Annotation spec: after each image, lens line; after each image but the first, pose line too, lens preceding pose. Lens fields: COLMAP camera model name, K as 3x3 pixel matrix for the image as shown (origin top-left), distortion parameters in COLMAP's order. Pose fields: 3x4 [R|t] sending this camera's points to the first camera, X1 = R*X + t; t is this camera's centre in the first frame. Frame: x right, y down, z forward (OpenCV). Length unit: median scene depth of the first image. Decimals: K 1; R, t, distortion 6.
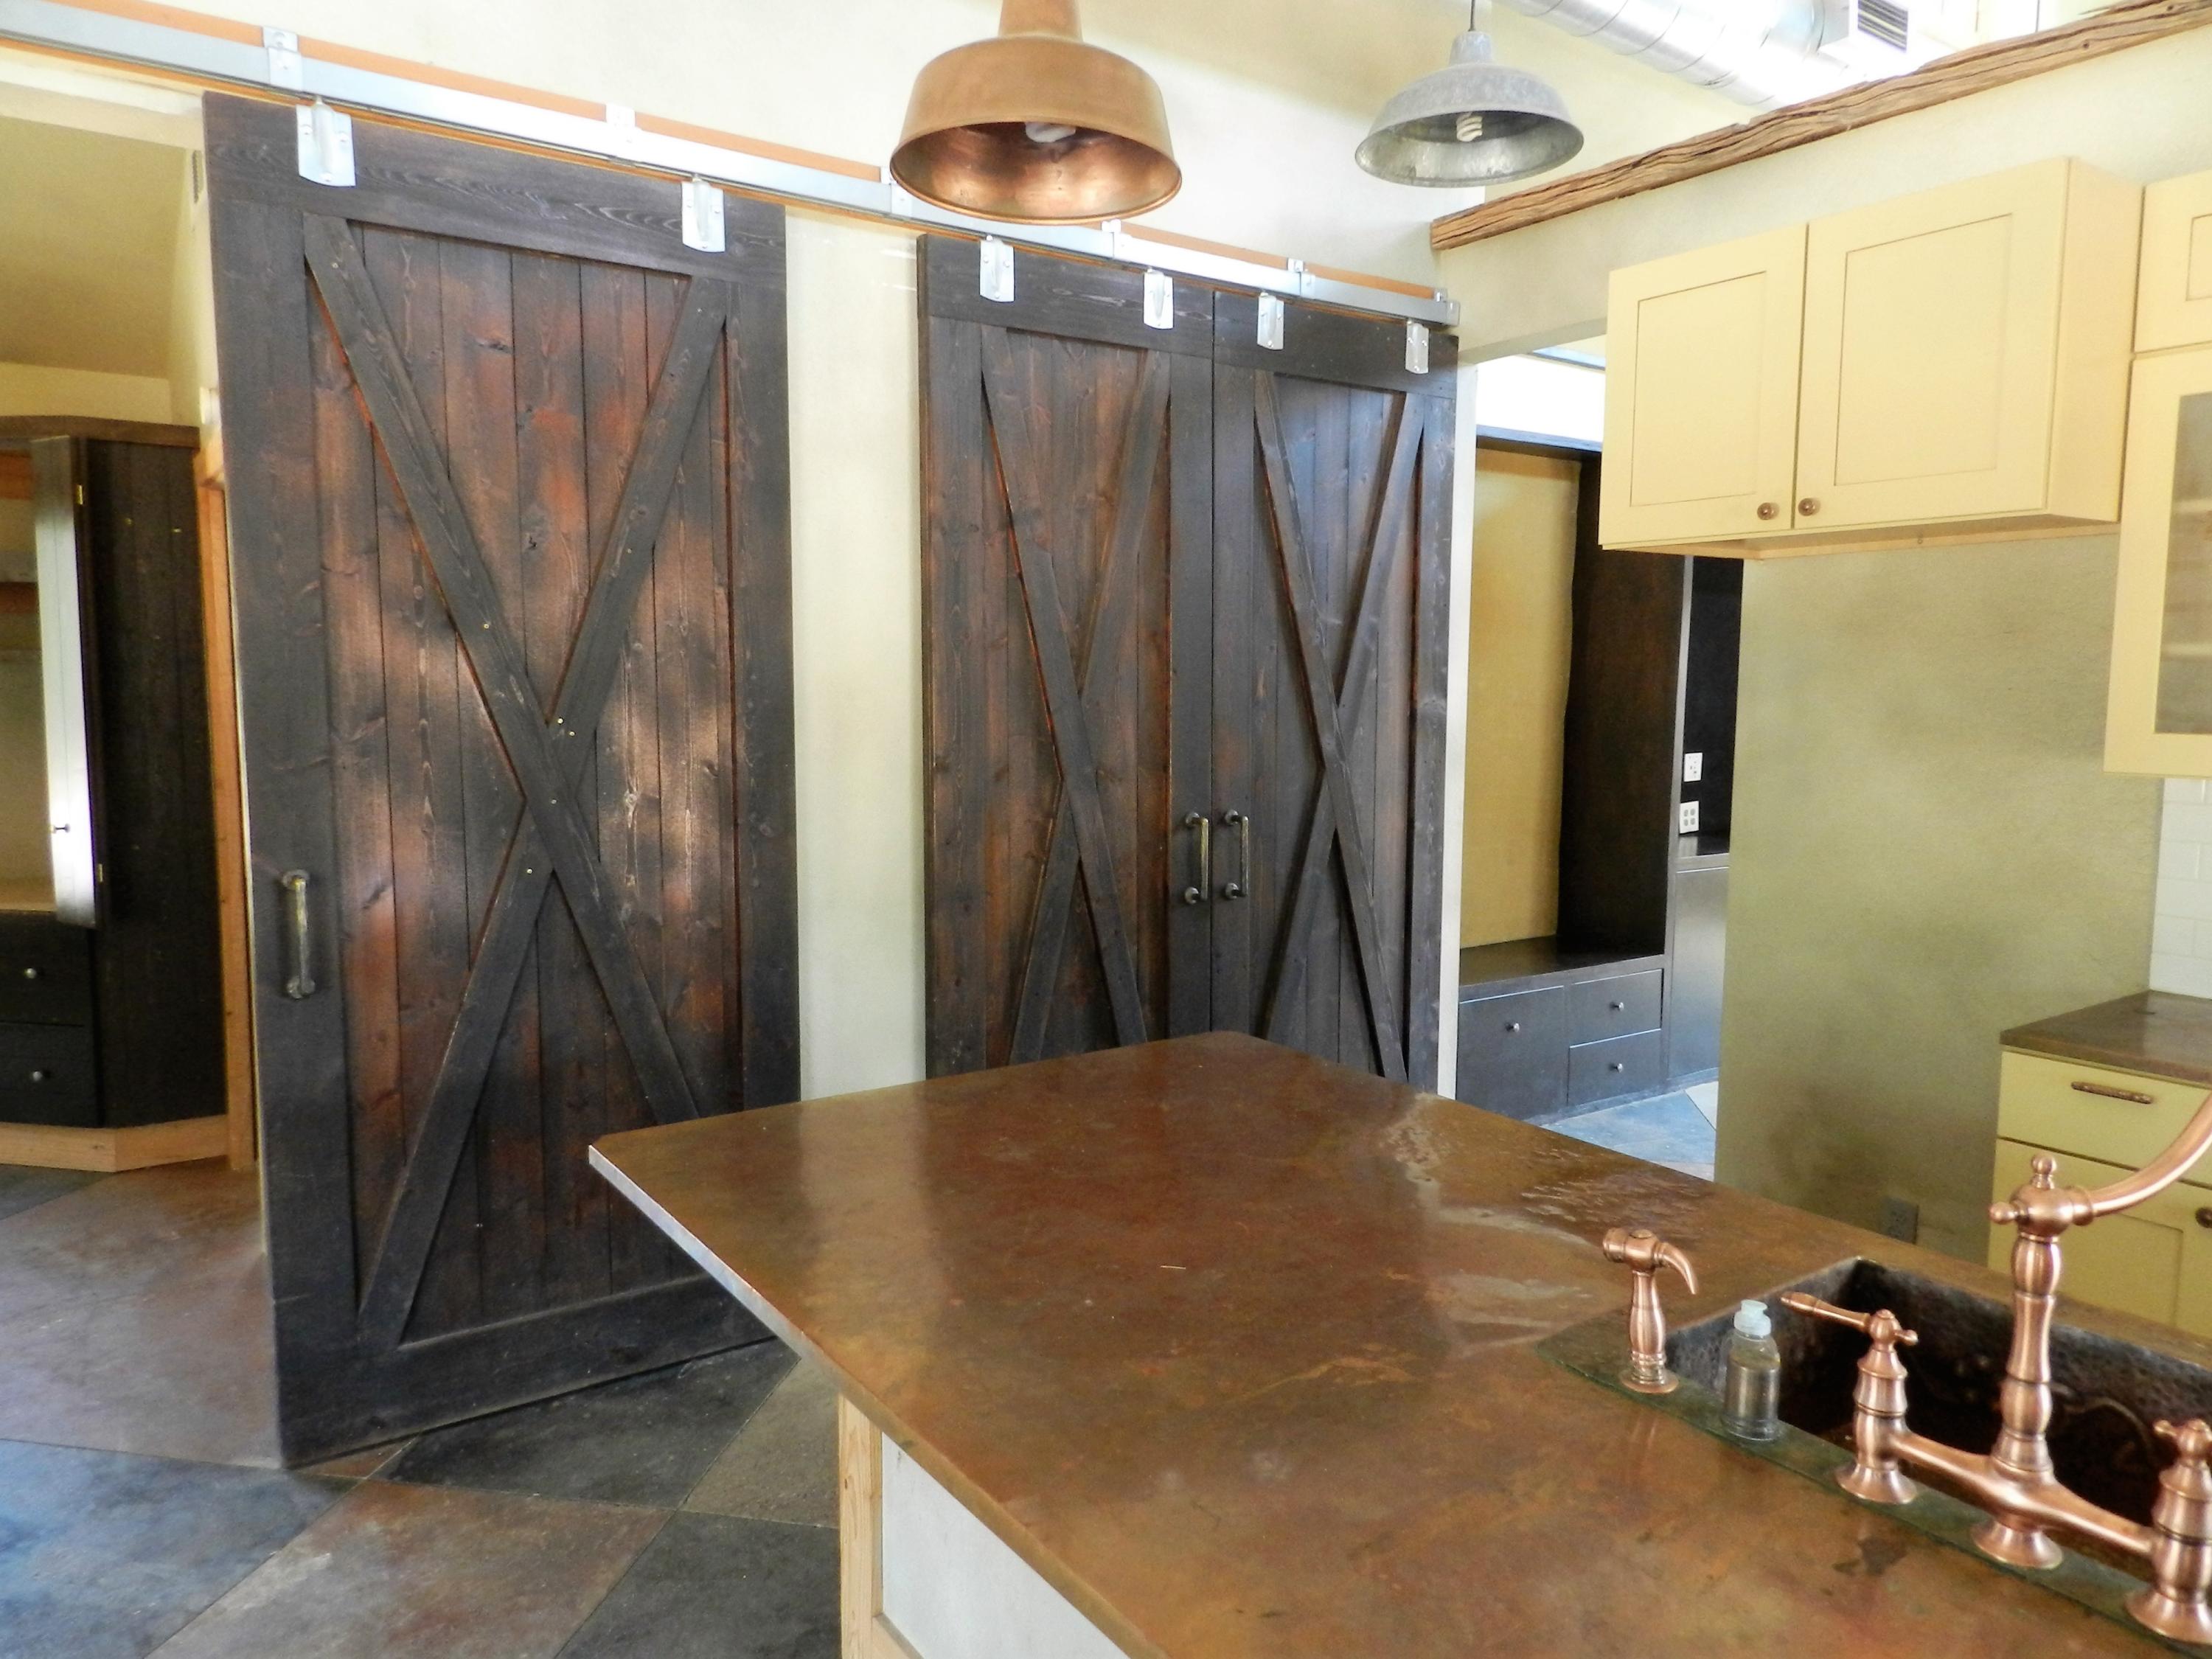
lens RADIAL K [[1505.8, 0, 1103.2], [0, 1505.8, 825.1], [0, 0, 1]] dist [0.027857, -0.015205]
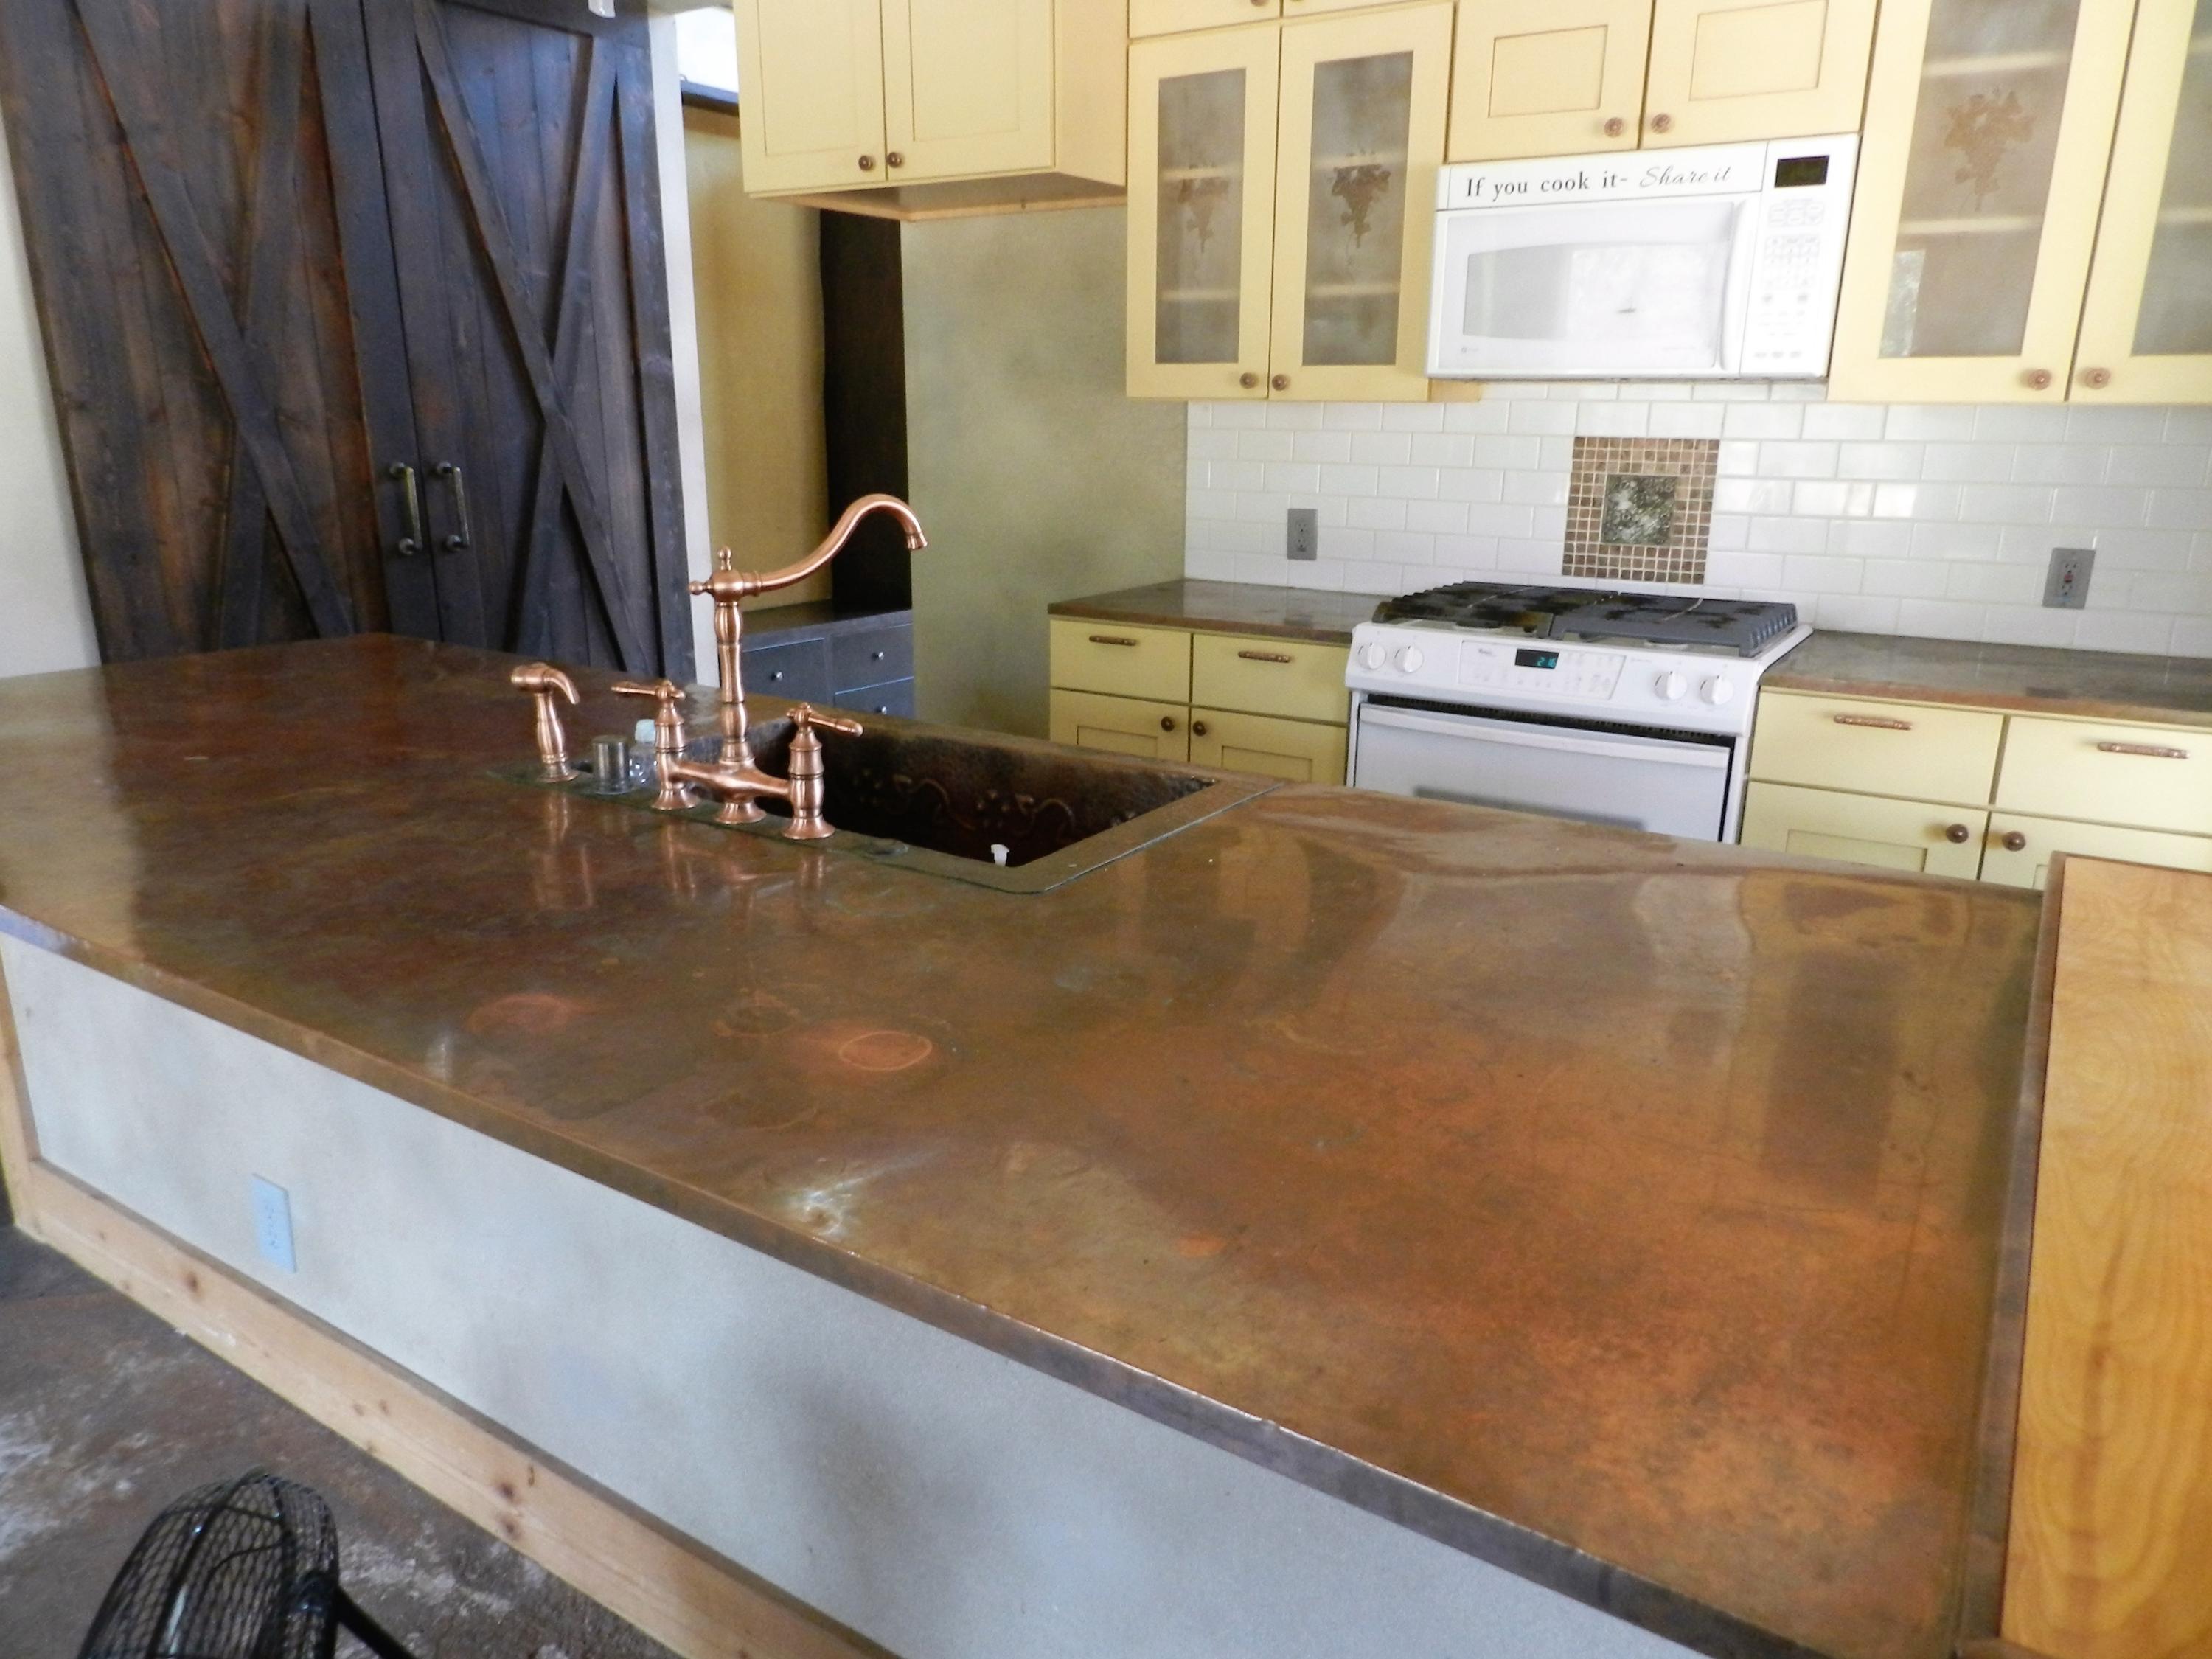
lens RADIAL K [[1505.8, 0, 1112.2], [0, 1505.8, 832.3], [0, 0, 1]] dist [0.027857, -0.015205]
pose [[0.927209, -0.099362, 0.361123, 0.117205], [0.033235, 0.982192, 0.184914, 0.065795], [-0.373066, -0.159453, 0.914000, -0.152480]]
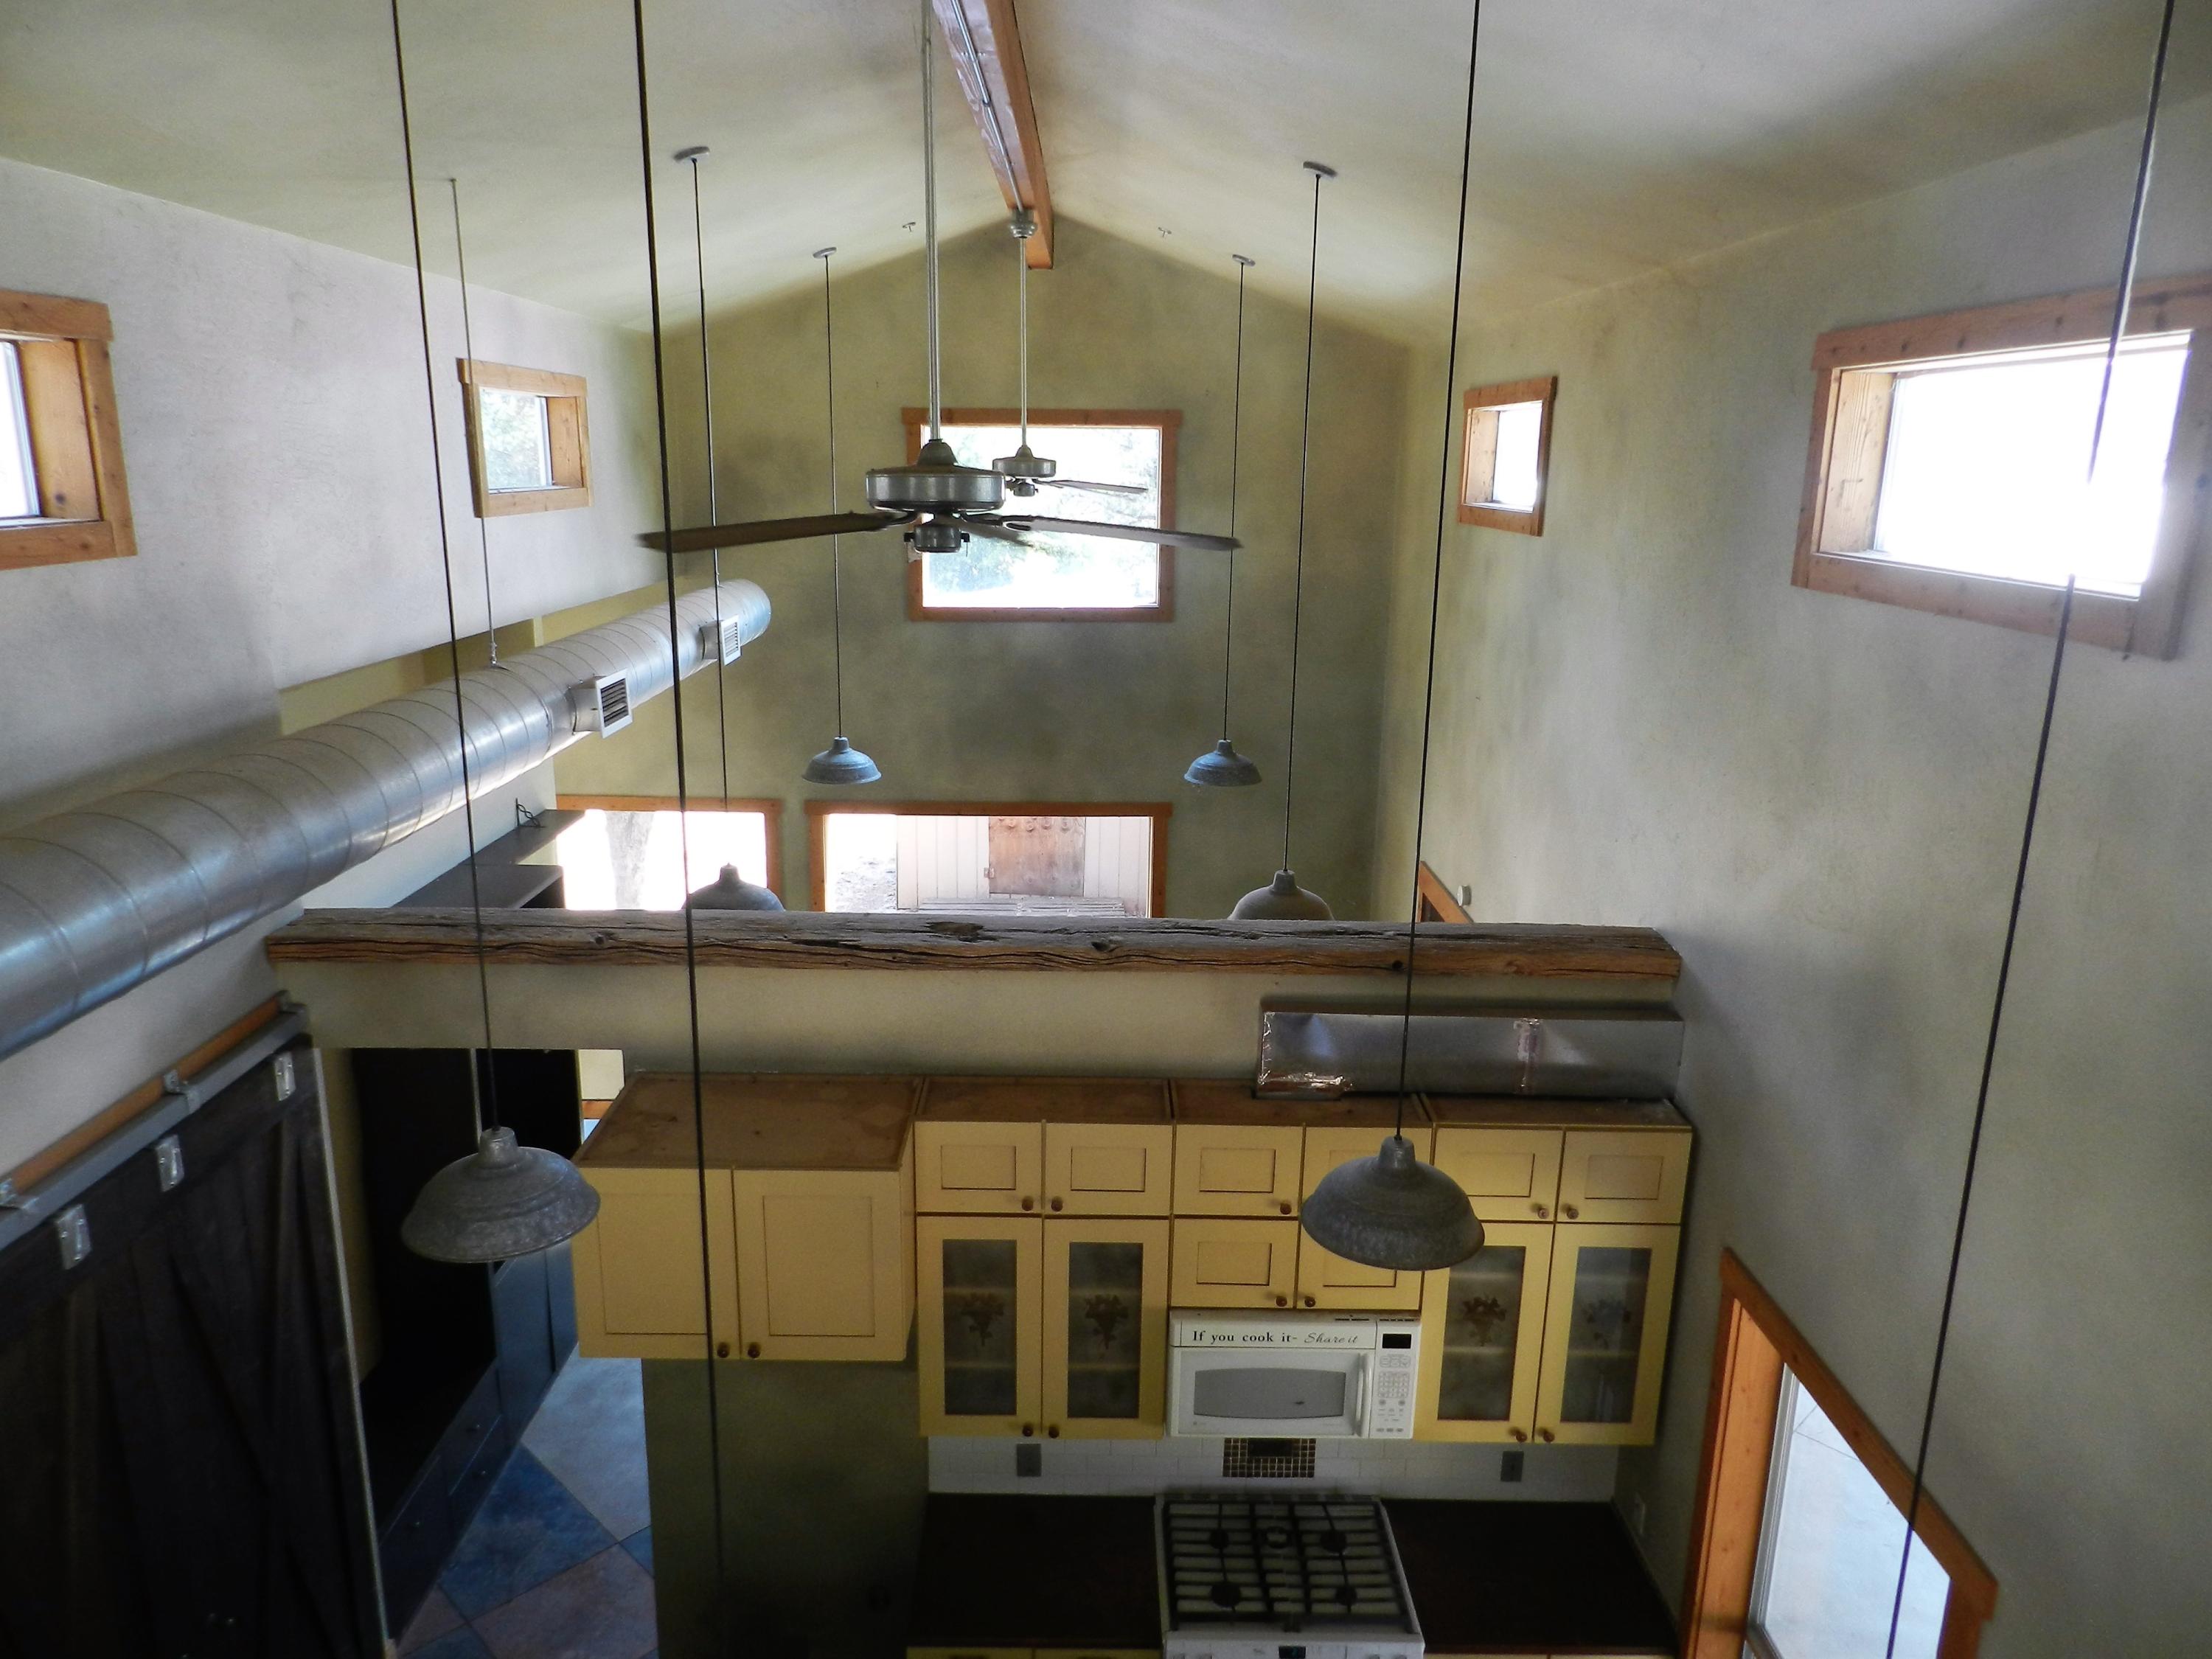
lens RADIAL K [[1505.8, 0, 1101.8], [0, 1505.8, 836.3], [0, 0, 1]] dist [0.027857, -0.015205]
pose [[0.574018, -0.201172, 0.793747, -0.302508], [0.072884, 0.978056, 0.195177, -0.733085], [-0.815593, -0.054184, 0.576084, -0.056079]]
